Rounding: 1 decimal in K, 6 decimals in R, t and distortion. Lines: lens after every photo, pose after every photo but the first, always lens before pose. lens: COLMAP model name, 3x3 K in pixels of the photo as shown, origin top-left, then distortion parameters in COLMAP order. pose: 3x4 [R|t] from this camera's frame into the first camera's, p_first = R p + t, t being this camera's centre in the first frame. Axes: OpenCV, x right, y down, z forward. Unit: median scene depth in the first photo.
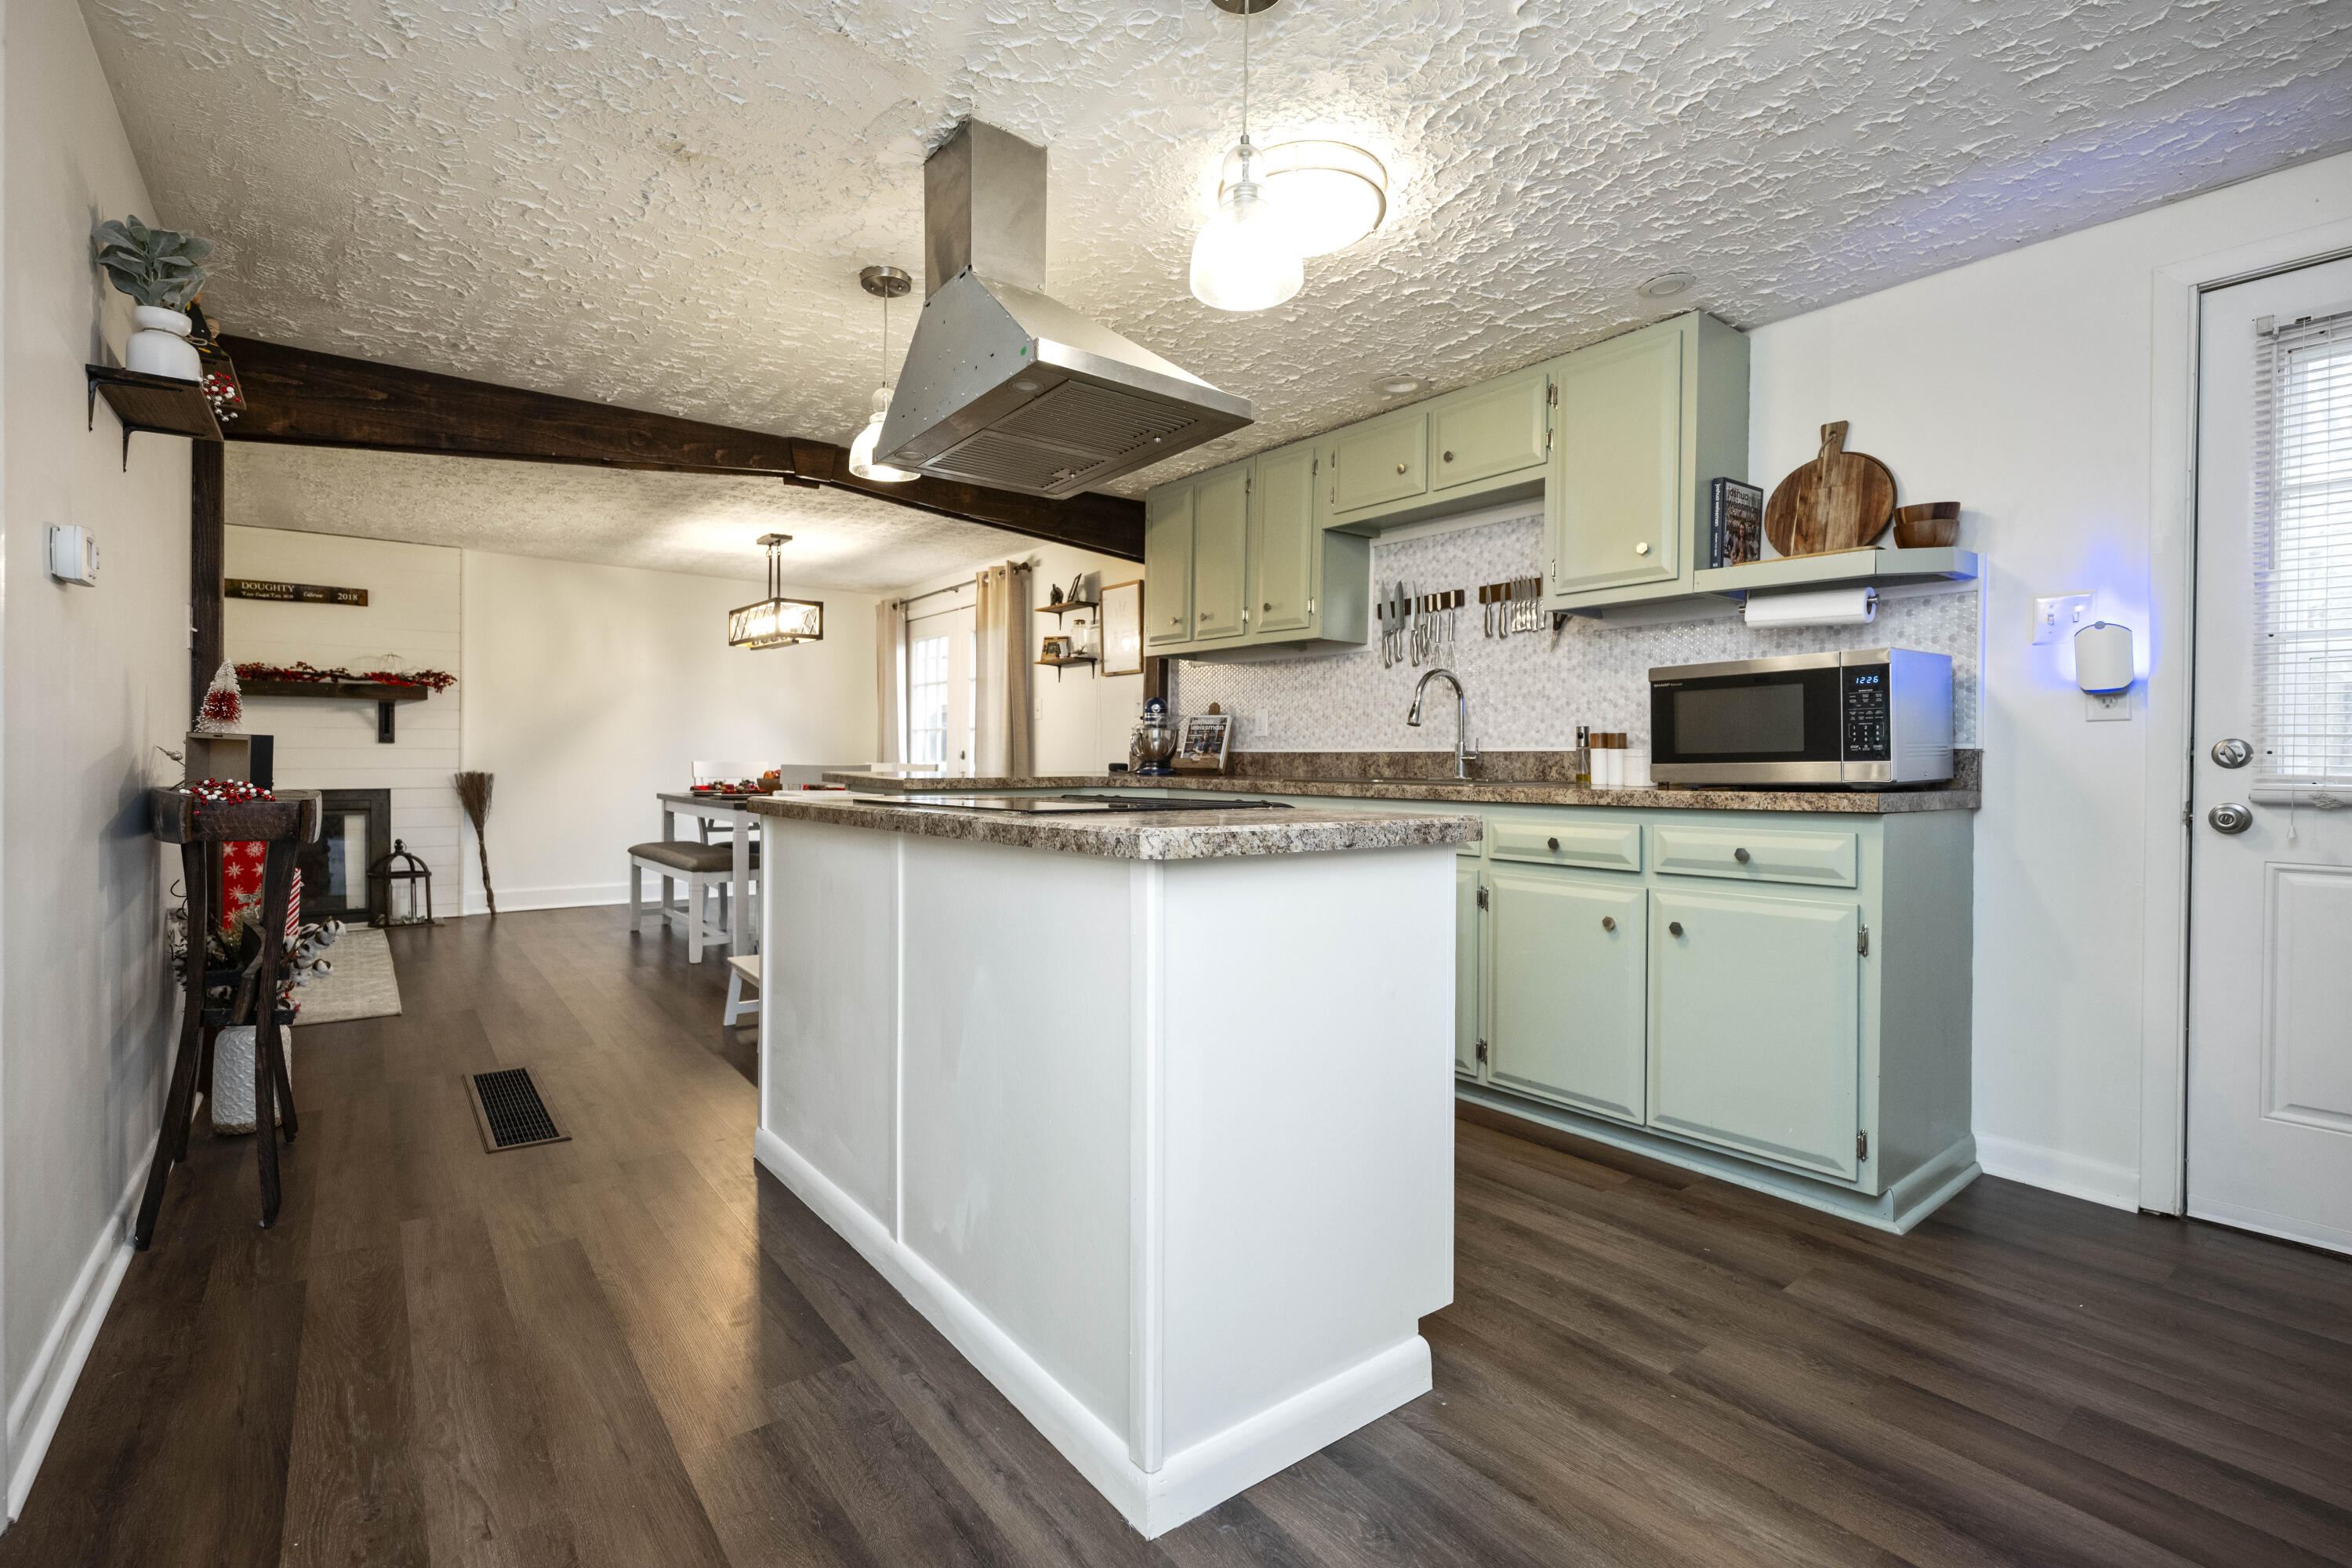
lens RADIAL K [[1087.2, 0, 1175.4], [0, 1087.2, 771.4], [0, 0, 1]] dist [0.005441, -0.001408]
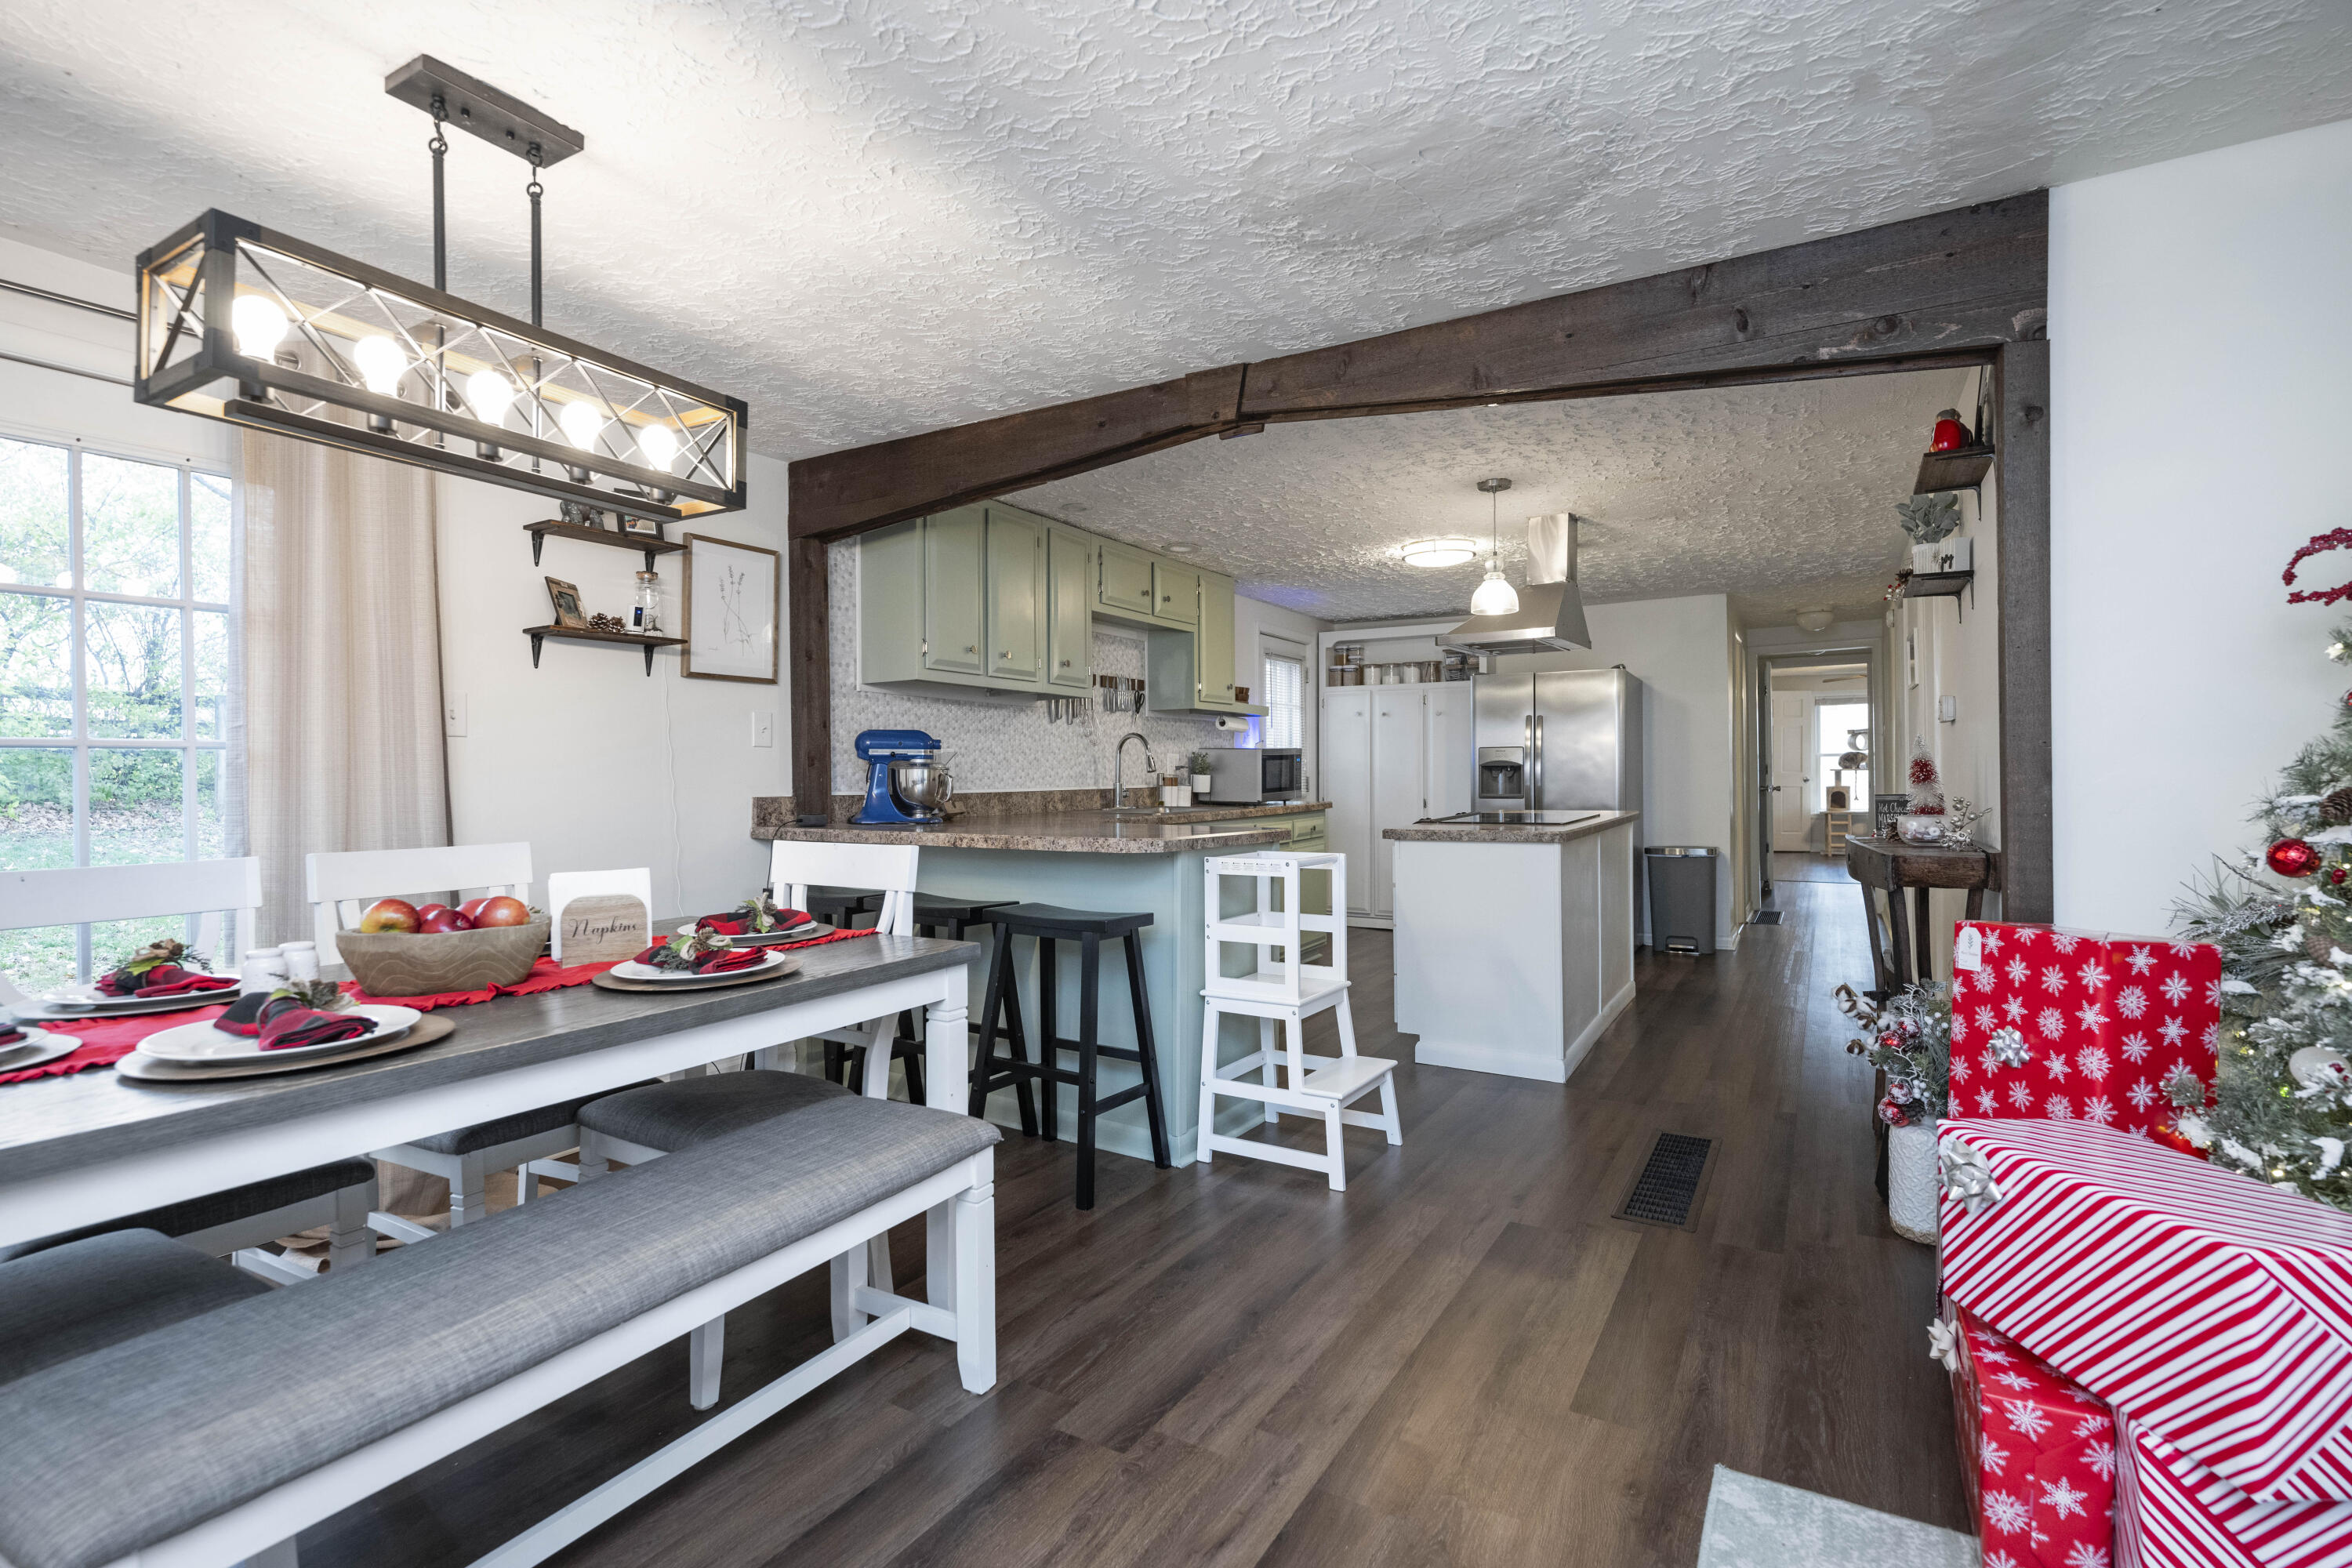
lens RADIAL K [[1087.2, 0, 1180.9], [0, 1087.2, 776.2], [0, 0, 1]] dist [0.005441, -0.001408]
pose [[-0.374172, -0.007354, 0.927330, -0.996417], [0.014538, 0.999799, 0.013795, -0.048506], [-0.927245, 0.018644, -0.373990, 1.308822]]
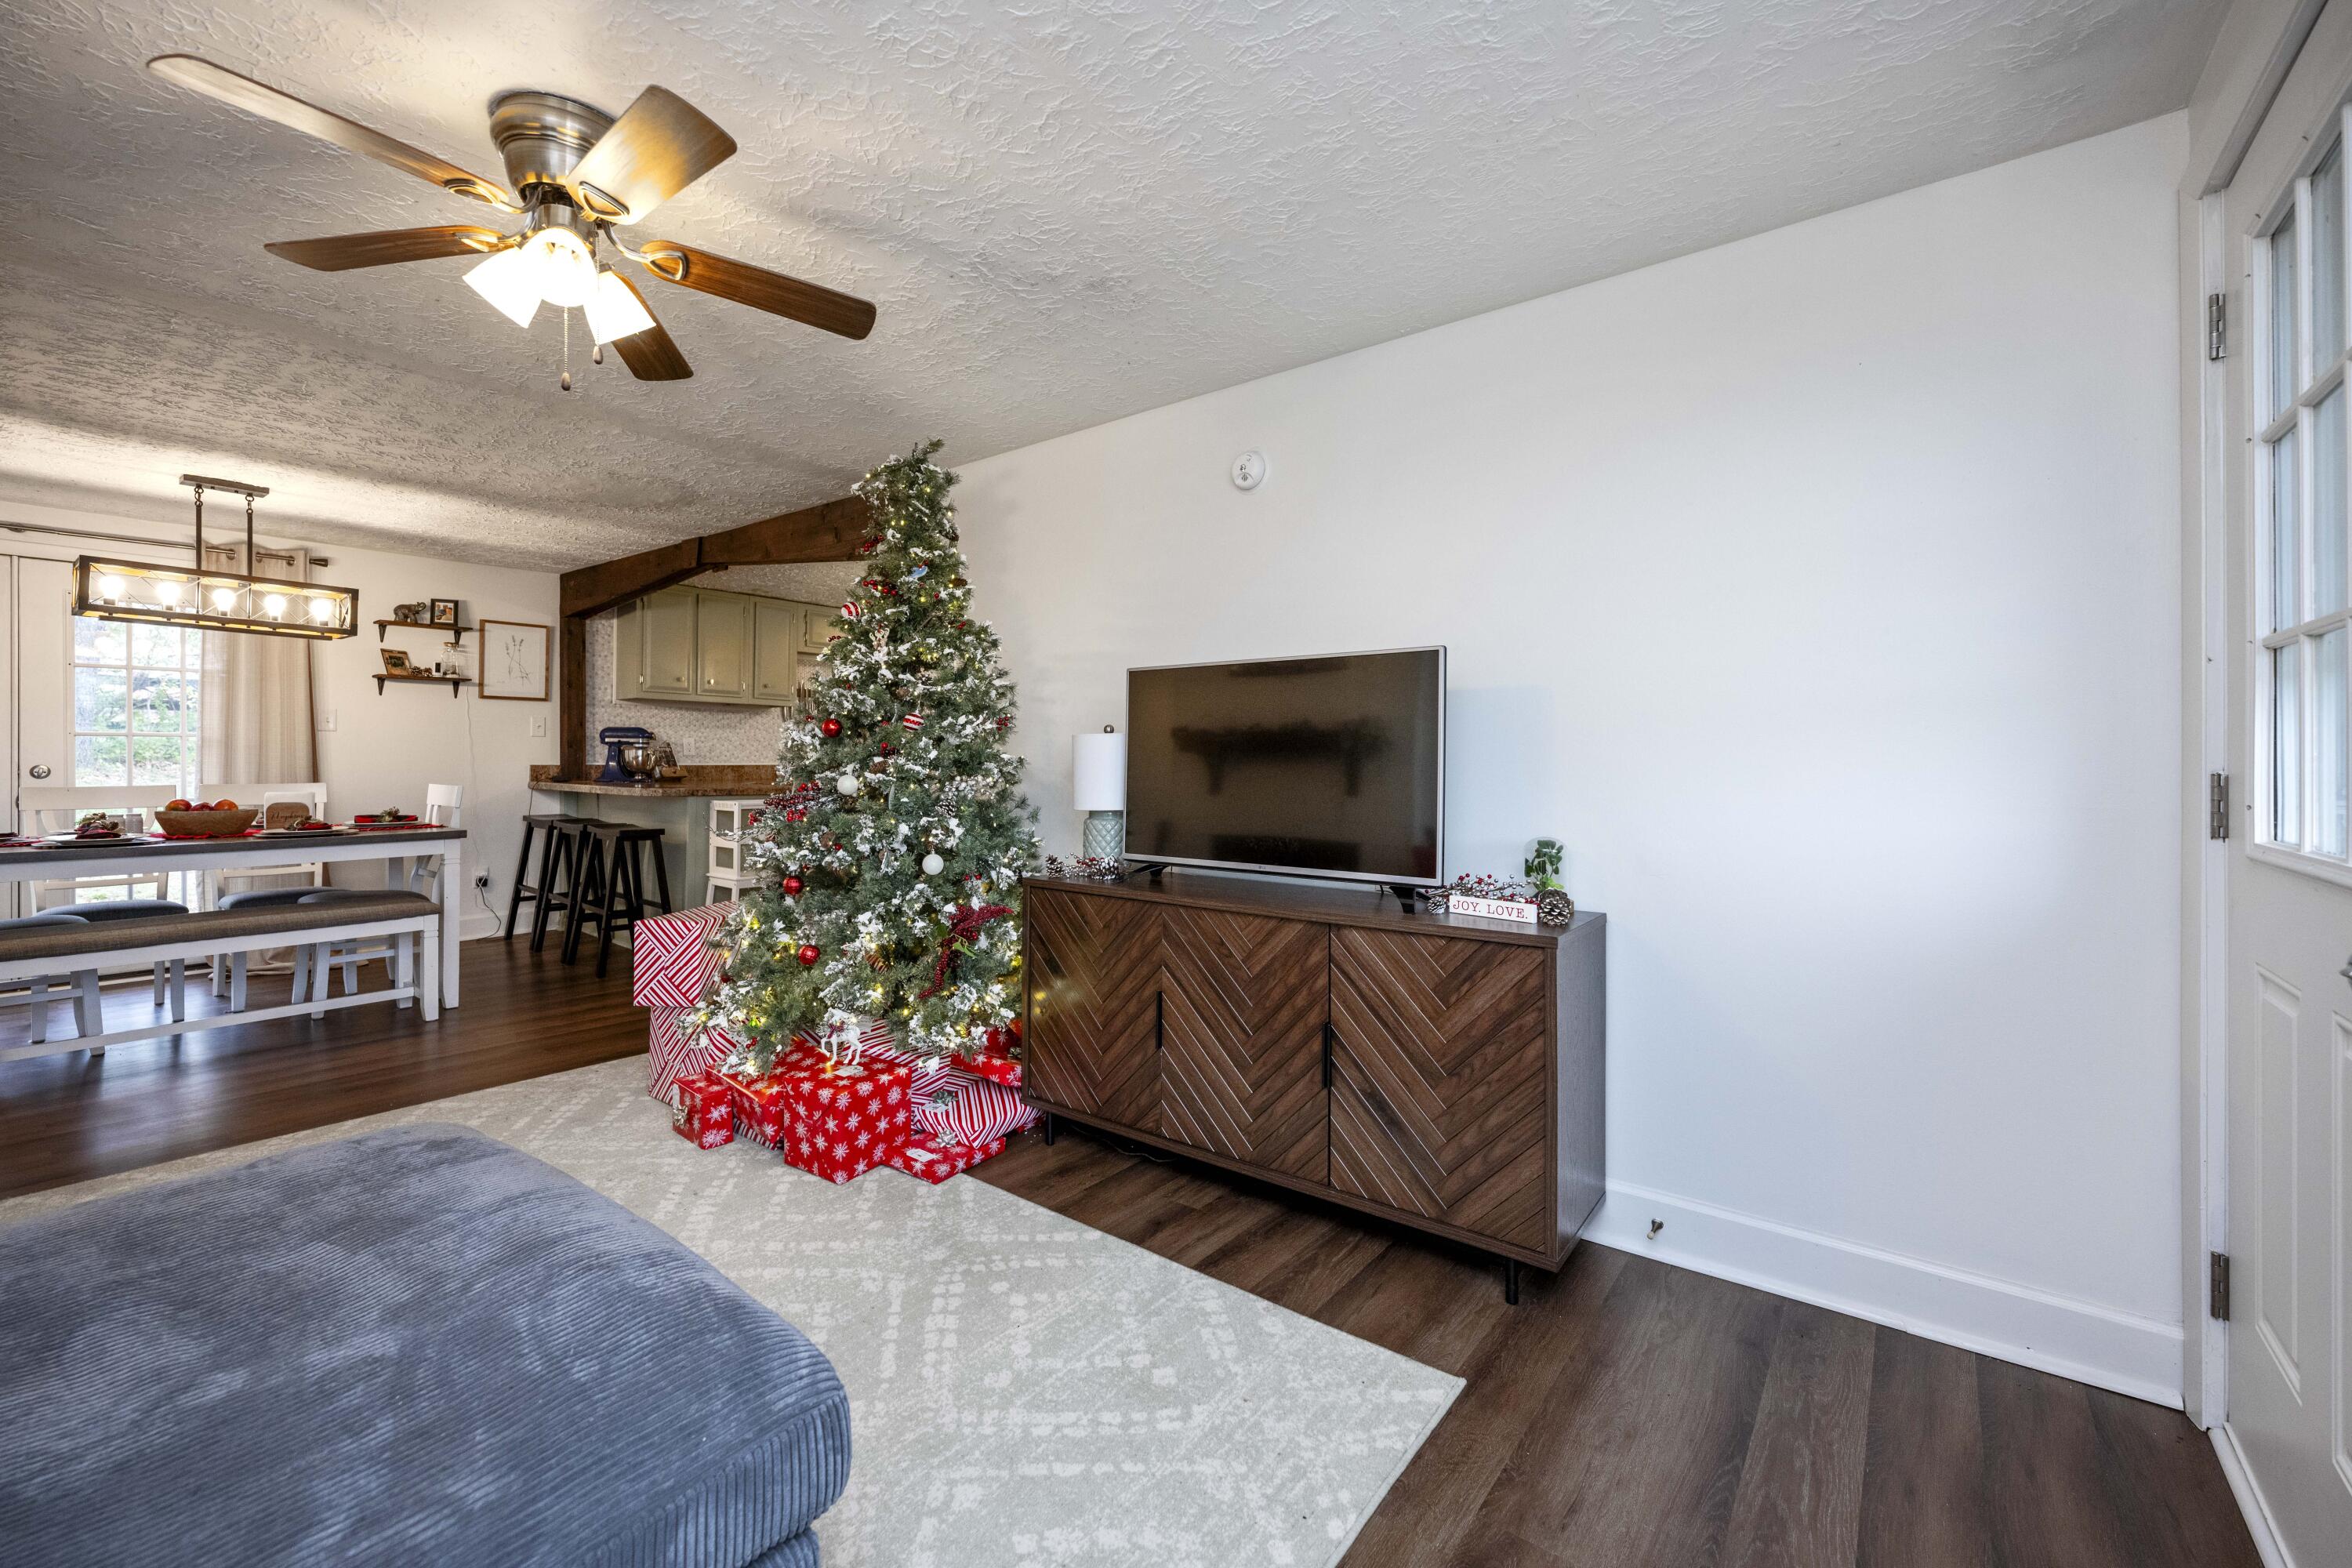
lens RADIAL K [[947.2, 0, 1171.0], [0, 947.2, 760.8], [0, 0, 1]] dist [-0.004244, 0.000363]
pose [[-0.264162, -0.015438, 0.964355, -1.611245], [0.002513, 0.999857, 0.016694, -0.050310], [-0.964475, 0.006833, -0.264086, 0.768969]]
